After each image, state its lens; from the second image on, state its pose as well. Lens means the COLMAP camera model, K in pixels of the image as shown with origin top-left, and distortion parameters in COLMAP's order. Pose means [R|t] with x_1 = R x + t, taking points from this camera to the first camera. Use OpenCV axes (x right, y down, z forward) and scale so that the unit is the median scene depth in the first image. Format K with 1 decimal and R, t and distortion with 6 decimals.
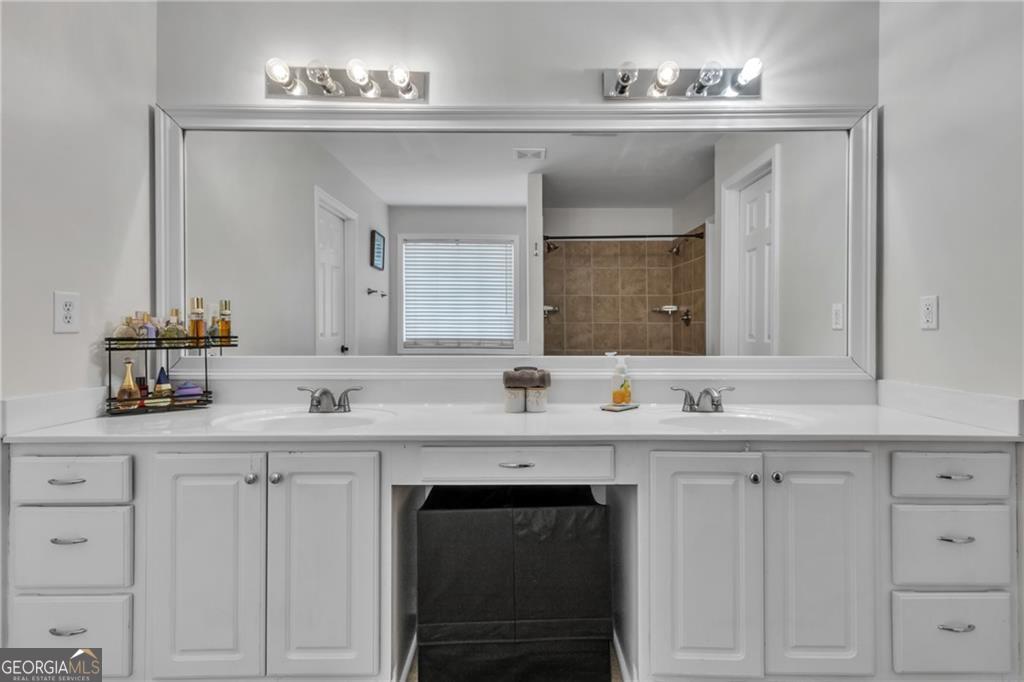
lens RADIAL K [[478.4, 0, 516.9], [0, 478.4, 335.0], [0, 0, 1]] dist [0.001602, 0.000242]
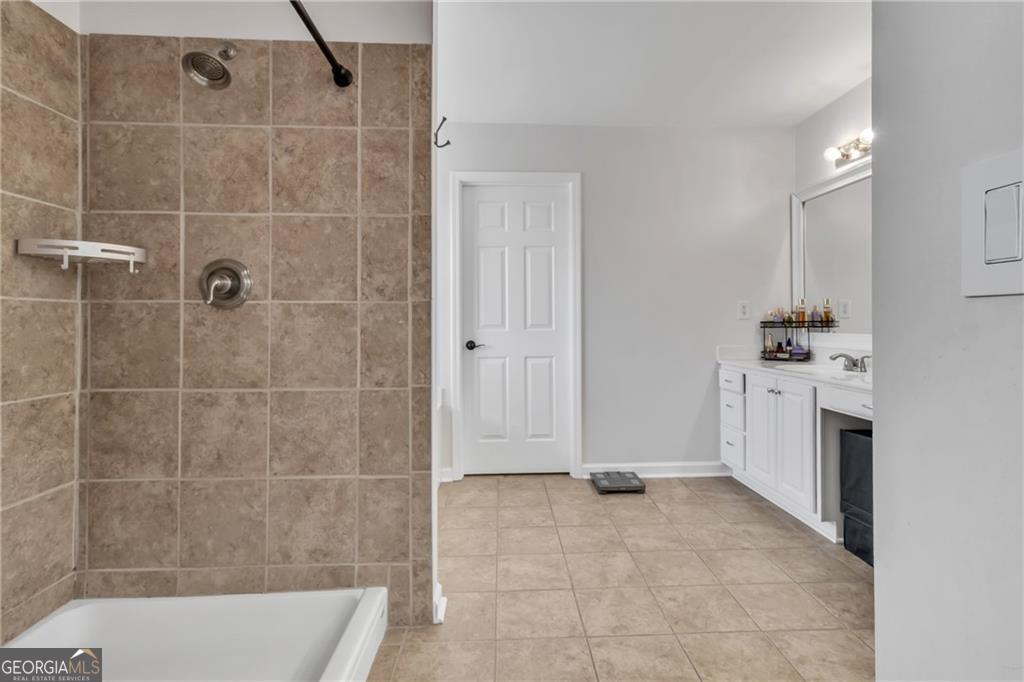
lens RADIAL K [[478.4, 0, 516.9], [0, 478.4, 335.0], [0, 0, 1]] dist [0.001602, 0.000242]
pose [[0.039572, 0.026586, -0.998863, 1.067718], [0.002142, 0.999641, 0.026692, 0.005911], [0.999214, -0.003196, 0.039501, -0.122250]]
